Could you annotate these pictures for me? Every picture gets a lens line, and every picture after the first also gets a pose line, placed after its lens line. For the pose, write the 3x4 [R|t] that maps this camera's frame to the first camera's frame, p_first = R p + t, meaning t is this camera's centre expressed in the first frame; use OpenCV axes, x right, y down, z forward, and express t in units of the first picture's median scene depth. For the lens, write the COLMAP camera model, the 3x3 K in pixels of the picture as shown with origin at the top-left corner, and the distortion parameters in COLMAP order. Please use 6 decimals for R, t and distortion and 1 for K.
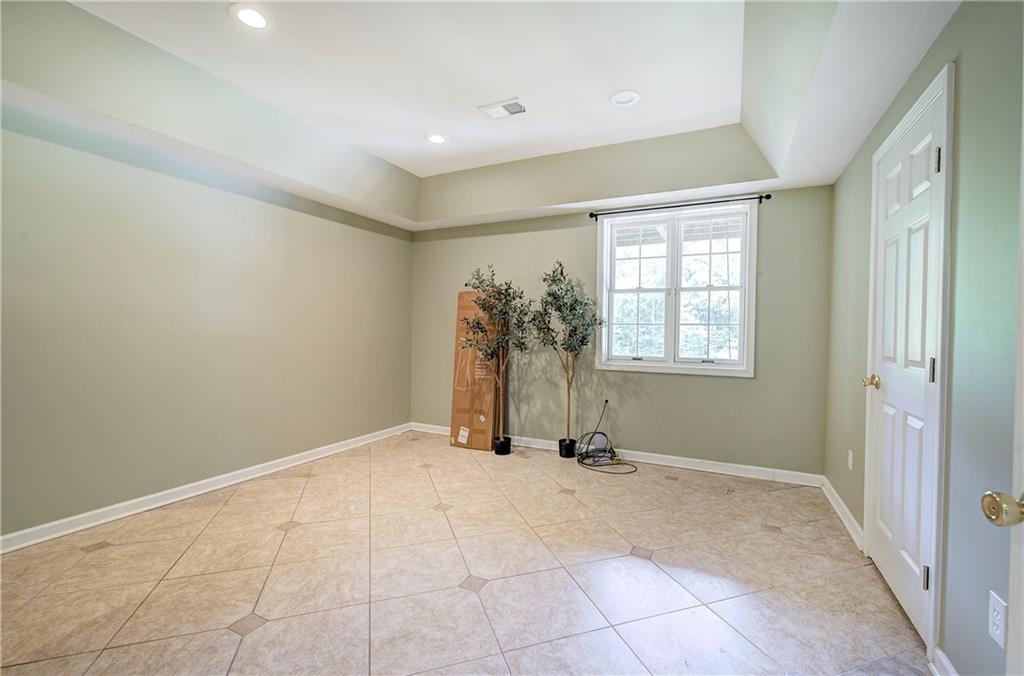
lens RADIAL K [[432.9, 0, 516.5], [0, 432.9, 337.1], [0, 0, 1]] dist [-0.001310, 0.000073]
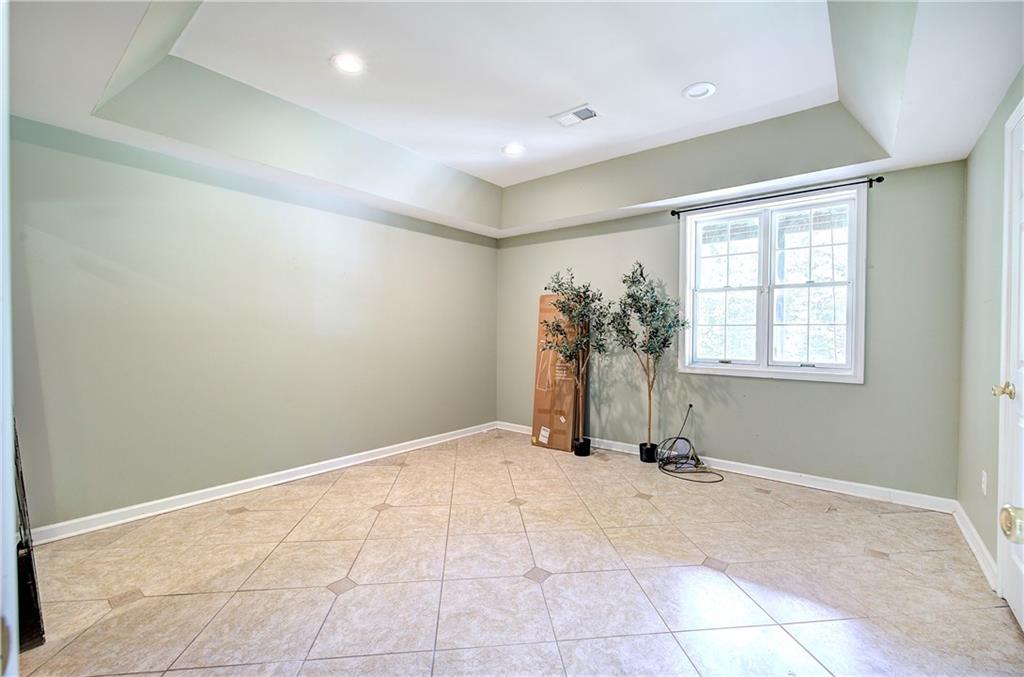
lens RADIAL K [[432.9, 0, 517.5], [0, 432.9, 337.3], [0, 0, 1]] dist [-0.001310, 0.000073]
pose [[0.976652, -0.003655, -0.214795, 0.056944], [0.002596, 0.999983, -0.005209, 0.000846], [0.214810, 0.004529, 0.976645, -0.024320]]
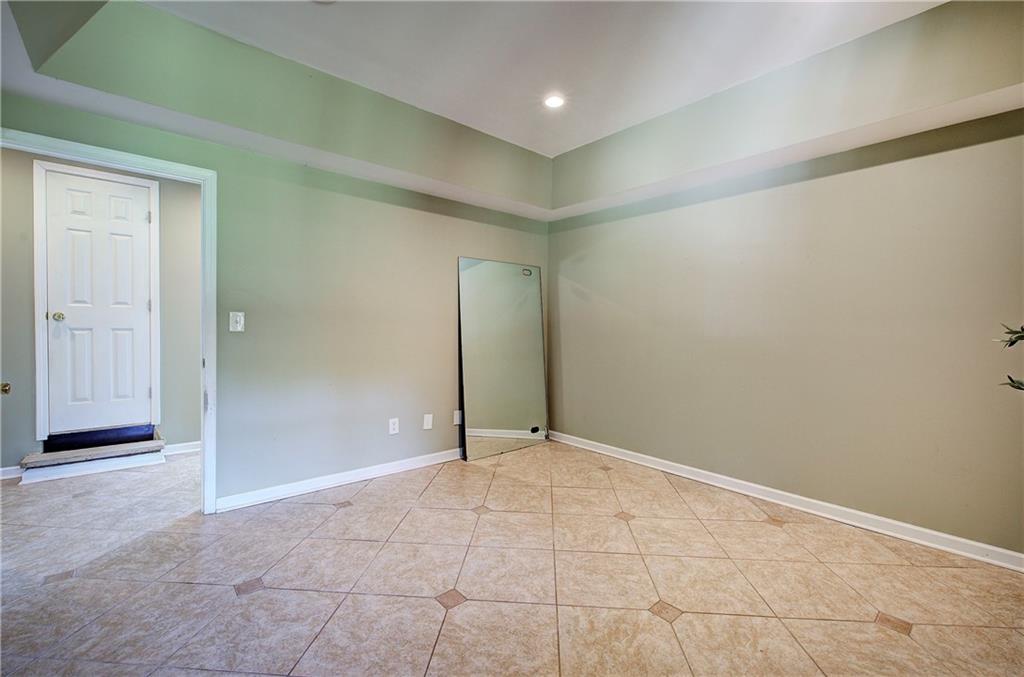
lens RADIAL K [[432.9, 0, 514.6], [0, 432.9, 331.1], [0, 0, 1]] dist [-0.001310, 0.000073]
pose [[-0.380272, -0.008173, -0.924839, 0.509142], [-0.031839, 0.999484, 0.004259, -0.011120], [0.924327, 0.031065, -0.380336, 1.039869]]
